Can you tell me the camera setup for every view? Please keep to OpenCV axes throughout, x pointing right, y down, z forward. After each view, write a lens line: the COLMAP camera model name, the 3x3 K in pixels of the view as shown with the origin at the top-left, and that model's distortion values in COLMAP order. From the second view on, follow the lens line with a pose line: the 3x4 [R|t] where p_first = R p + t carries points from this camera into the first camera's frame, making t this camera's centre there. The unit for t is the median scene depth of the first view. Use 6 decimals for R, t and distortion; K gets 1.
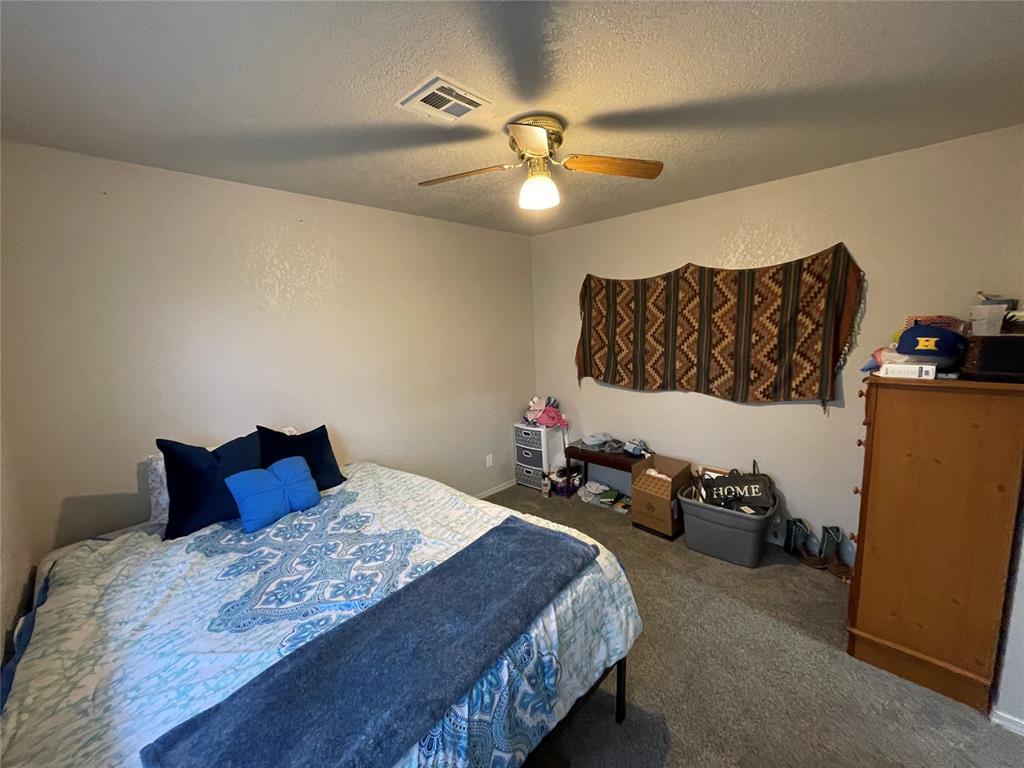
lens RADIAL K [[411.2, 0, 513.3], [0, 411.2, 383.5], [0, 0, 1]] dist [-0.003342, -0.000214]
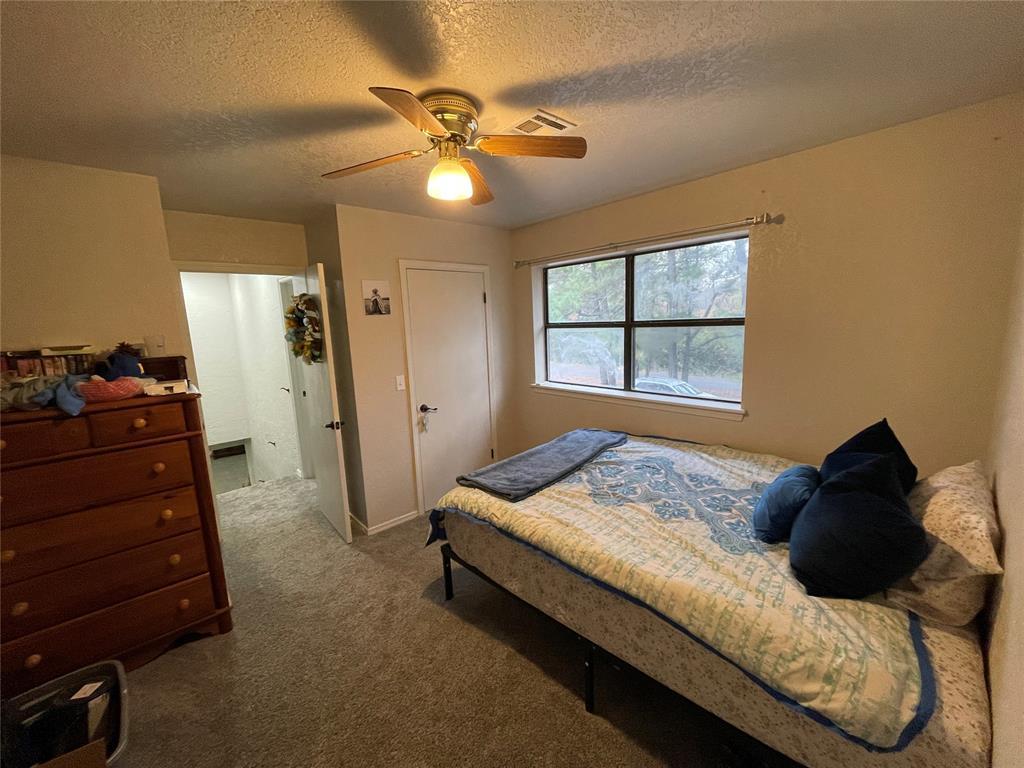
lens RADIAL K [[411.2, 0, 513.3], [0, 411.2, 383.5], [0, 0, 1]] dist [-0.003342, -0.000214]
pose [[-0.995745, 0.056618, 0.072712, -0.120669], [0.075651, 0.952775, 0.294102, -0.310784], [-0.052627, 0.298351, -0.953004, 2.164239]]
